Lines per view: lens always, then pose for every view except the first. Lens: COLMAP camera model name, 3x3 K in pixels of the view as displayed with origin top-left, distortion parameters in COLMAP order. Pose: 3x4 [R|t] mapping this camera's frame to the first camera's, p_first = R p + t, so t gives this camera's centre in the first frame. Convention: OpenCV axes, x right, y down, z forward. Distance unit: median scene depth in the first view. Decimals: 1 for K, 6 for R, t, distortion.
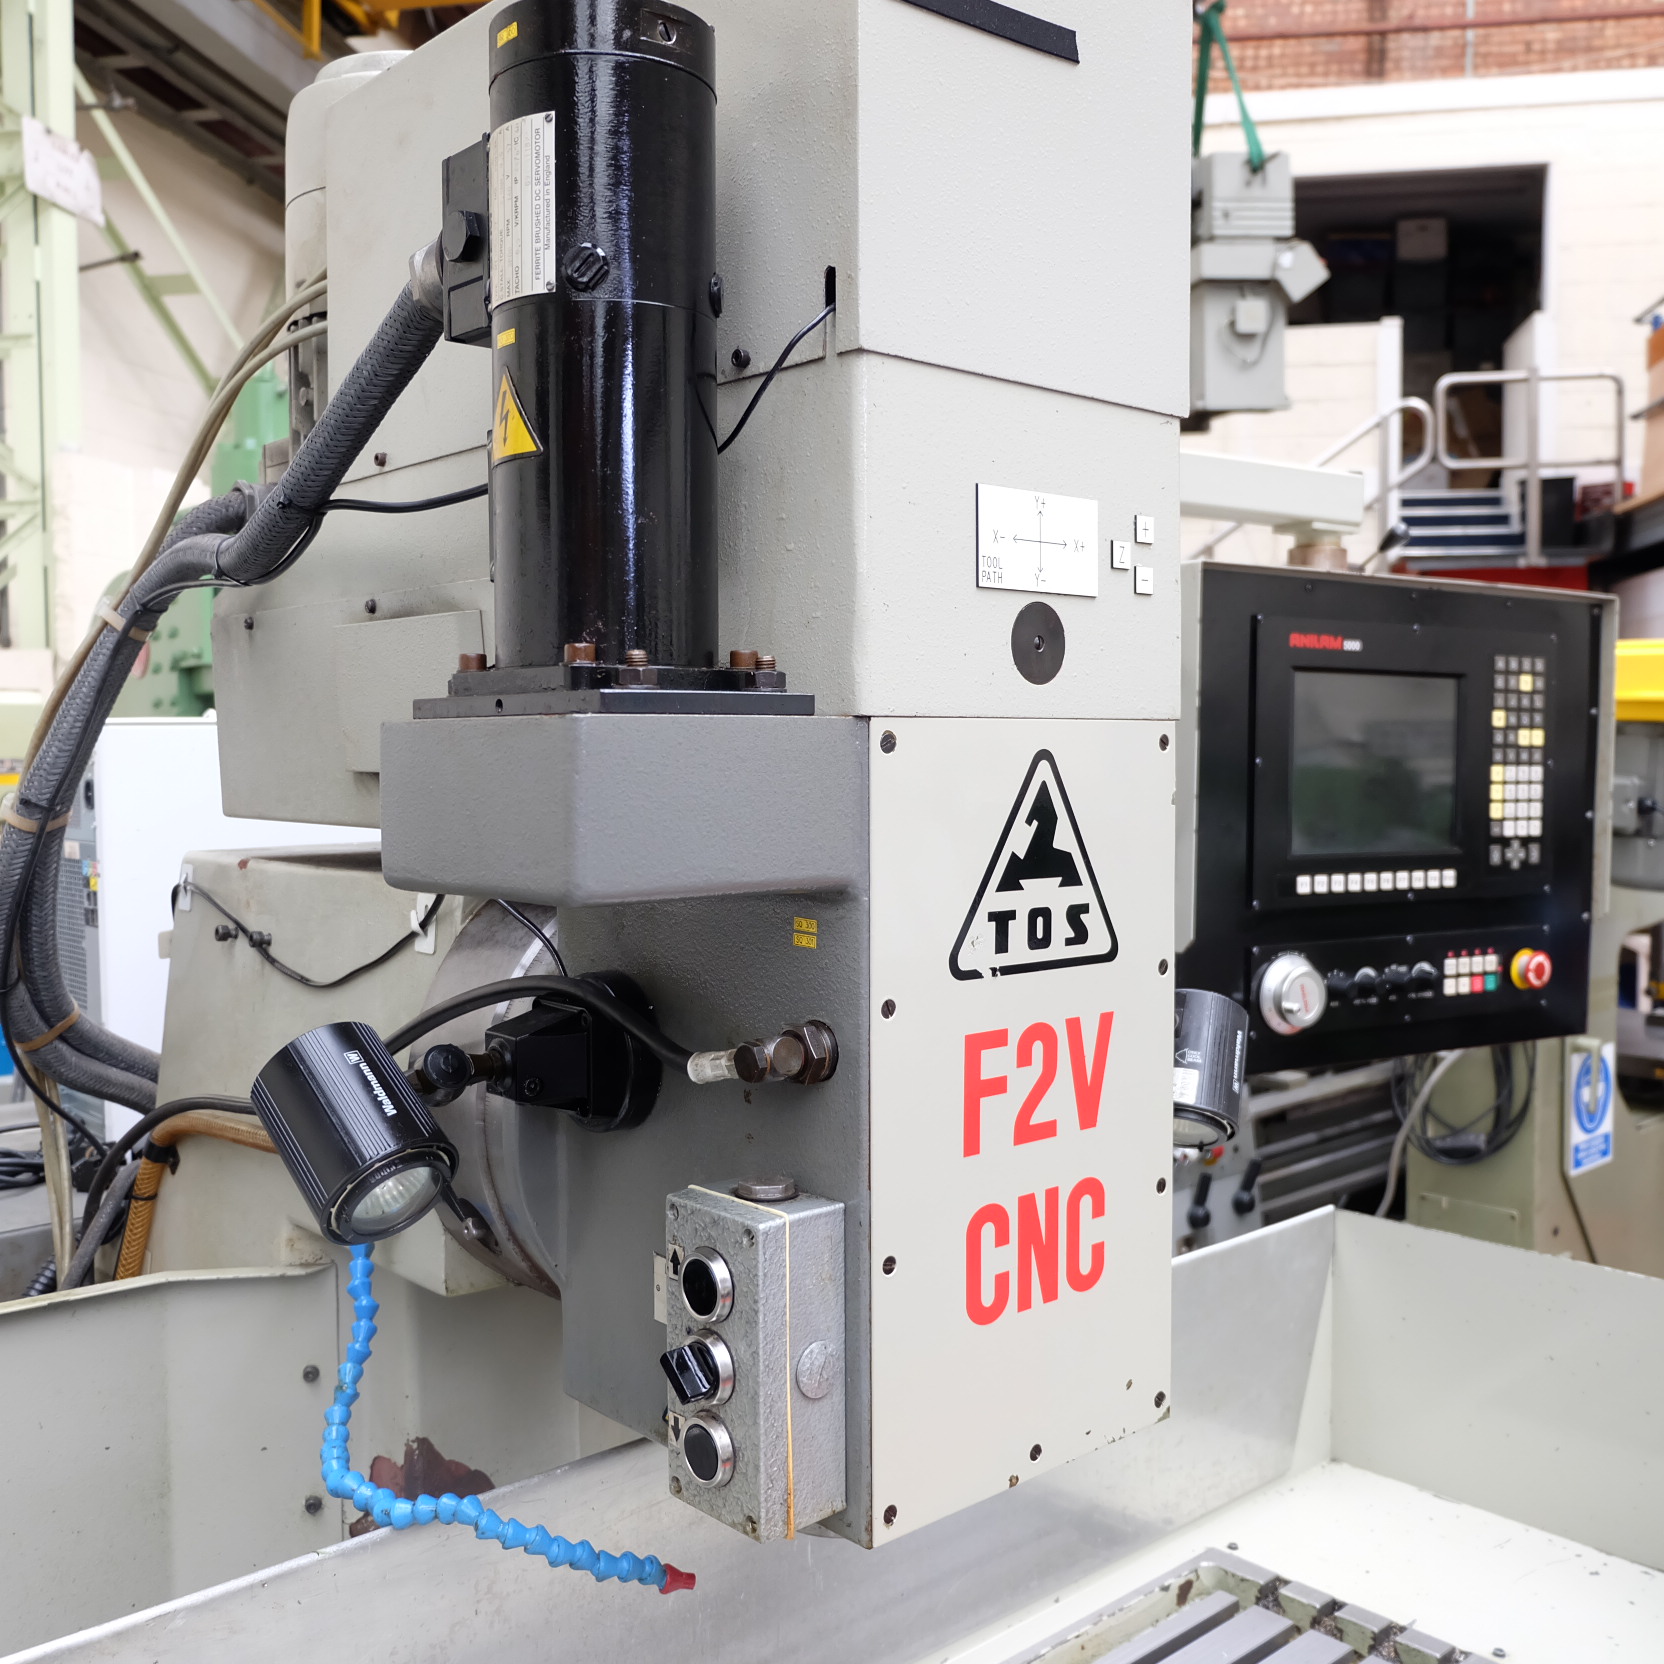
lens RADIAL K [[1688.4, 0, 844.5], [0, 1688.4, 830.1], [0, 0, 1]] dist [-0.074323, 0.070980]
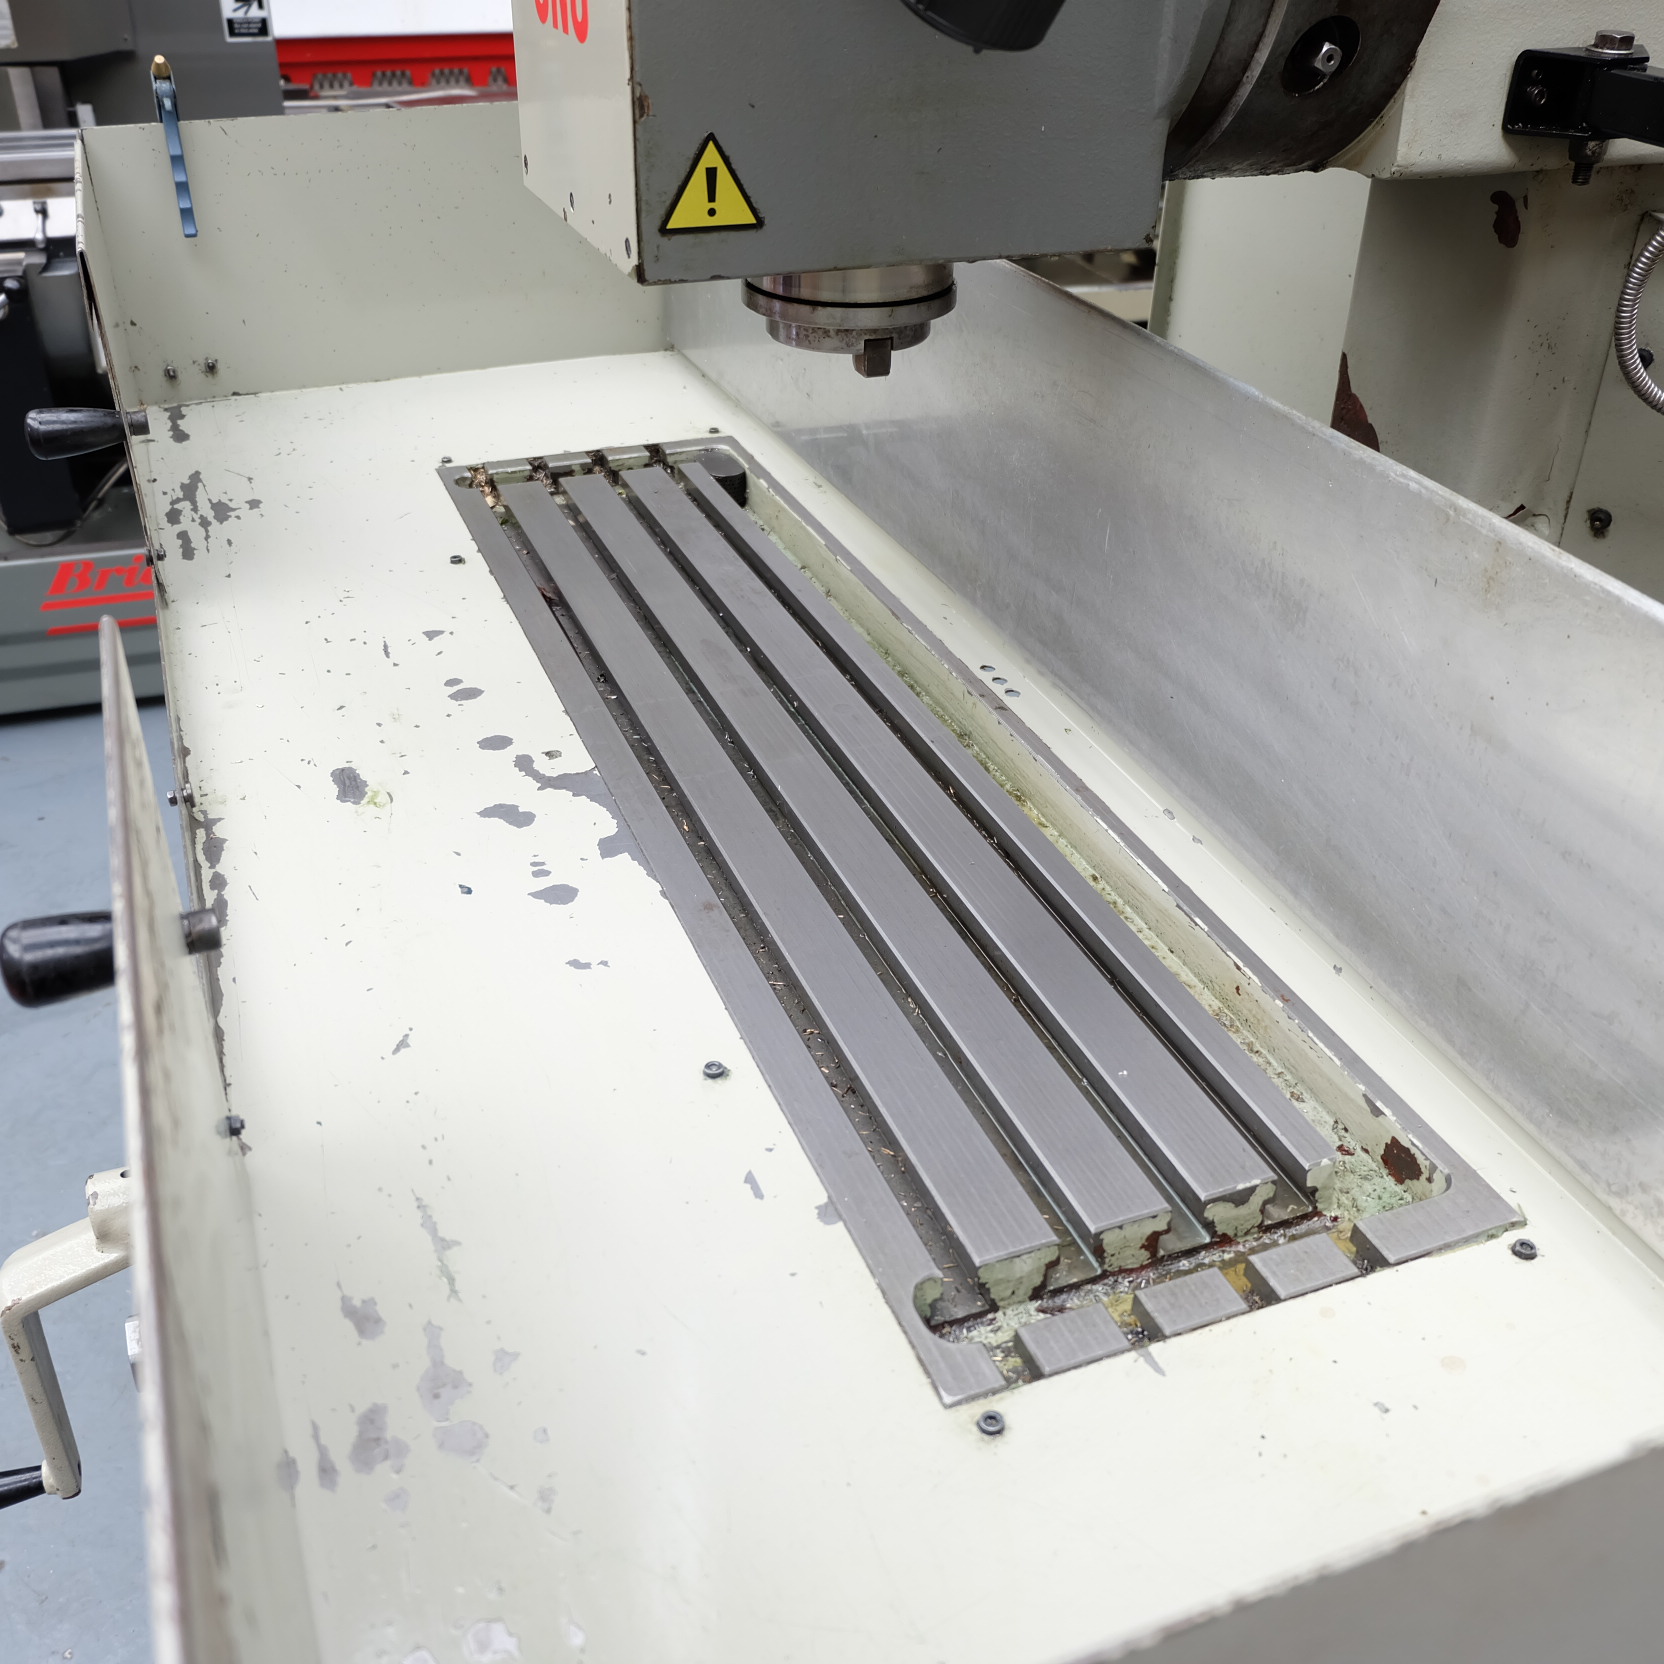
lens RADIAL K [[1688.4, 0, 844.5], [0, 1688.4, 830.1], [0, 0, 1]] dist [-0.074323, 0.070980]
pose [[-0.351358, 0.494564, -0.794955, 0.979417], [-0.064106, 0.834391, 0.547432, 0.135745], [0.934044, 0.243306, -0.261466, 1.452691]]
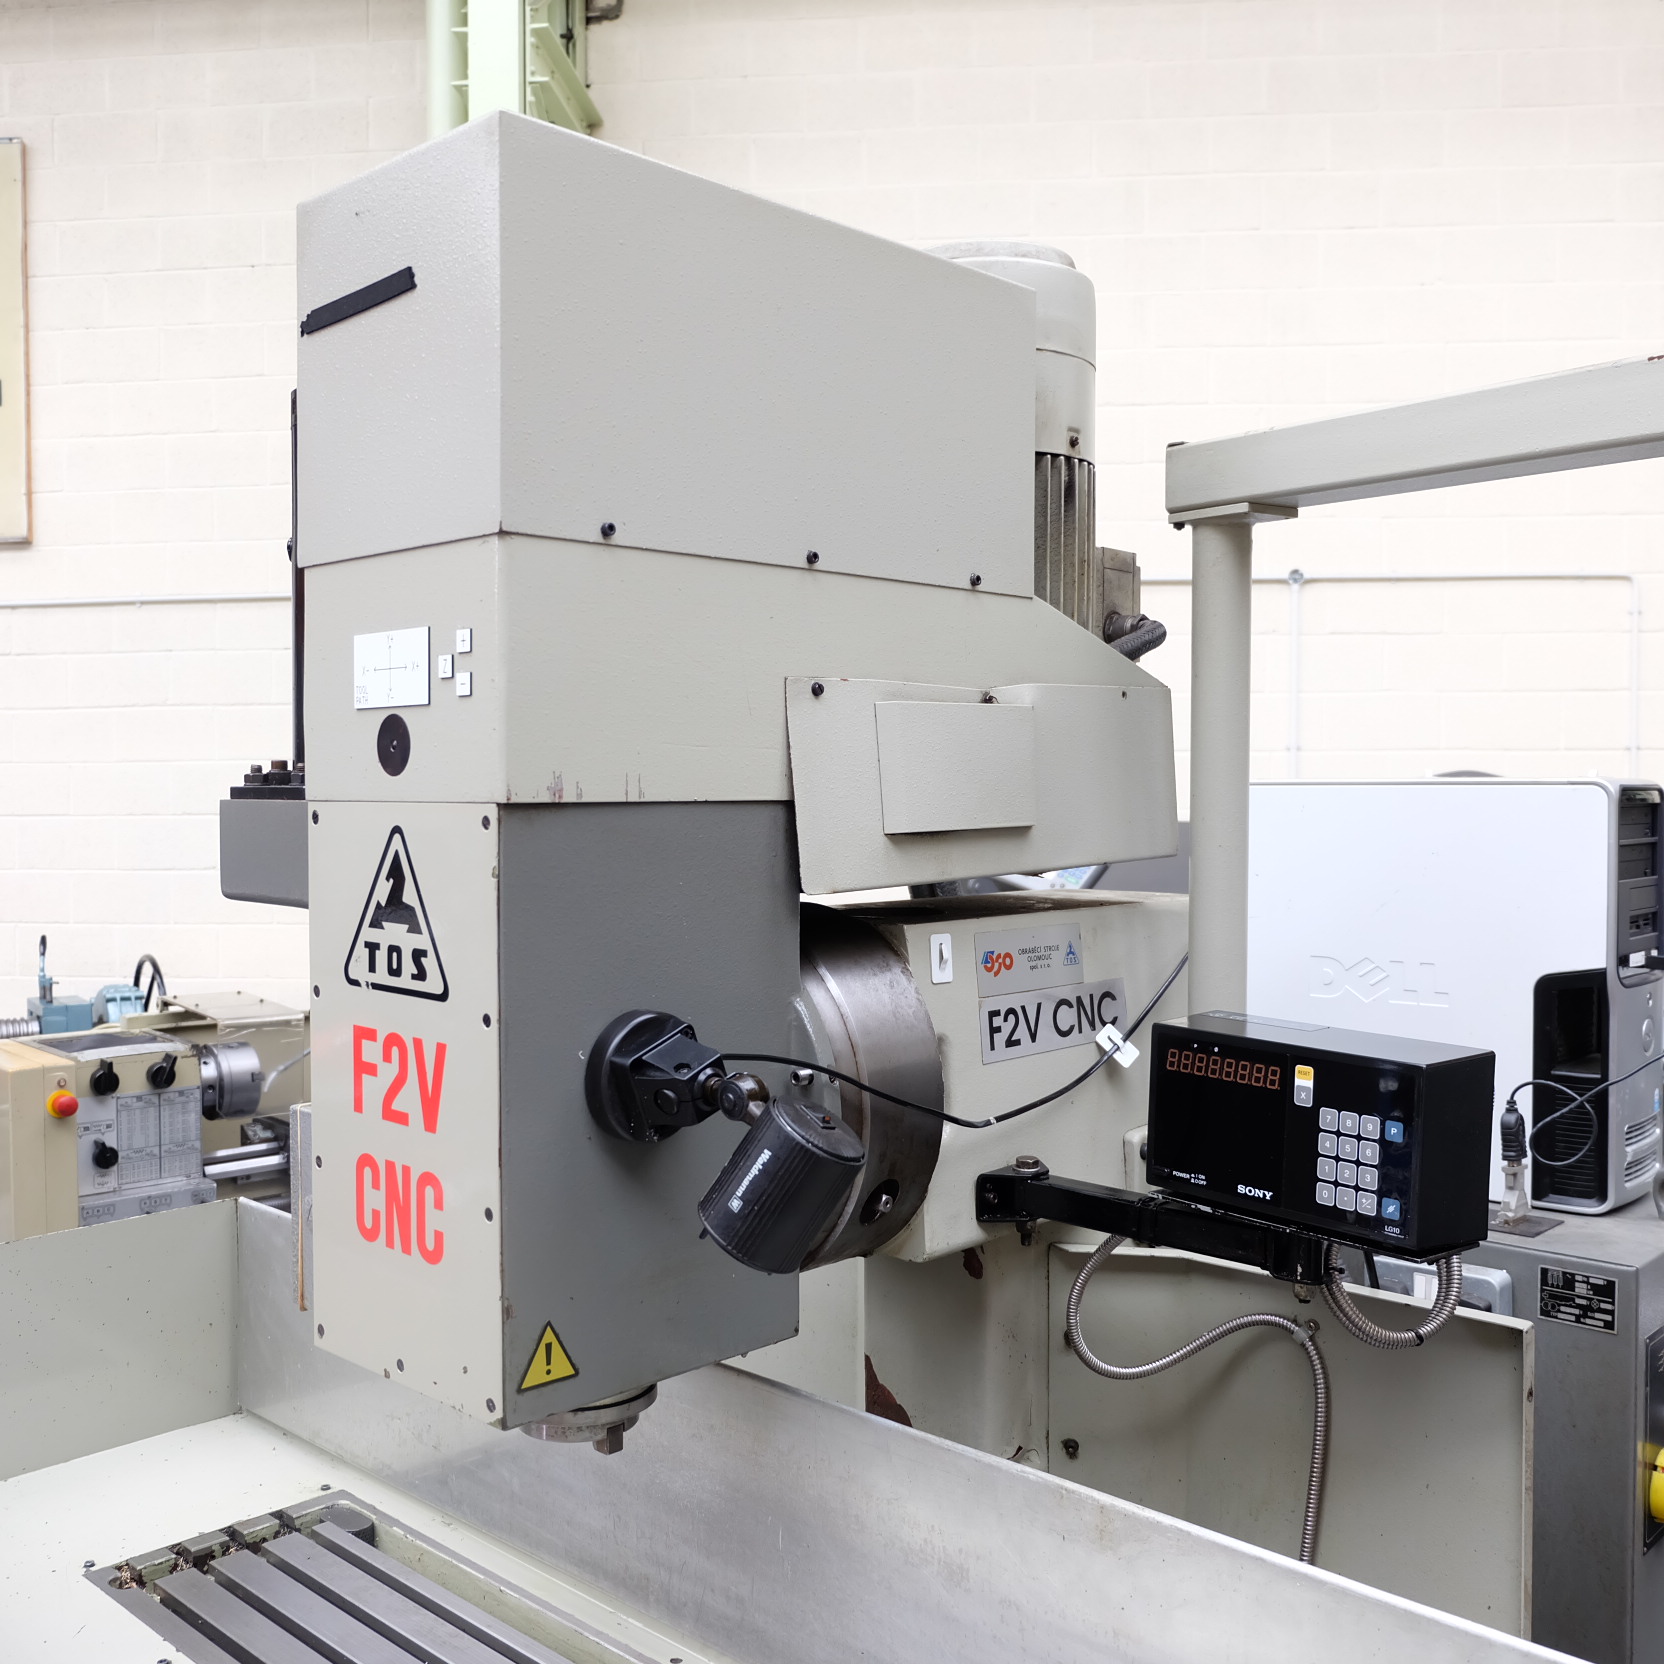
lens RADIAL K [[1688.4, 0, 844.5], [0, 1688.4, 830.1], [0, 0, 1]] dist [-0.074323, 0.070980]
pose [[0.079223, 0.031357, -0.996364, 1.393834], [-0.051544, 0.998297, 0.027320, -0.094071], [0.995523, 0.049192, 0.080705, 1.194840]]
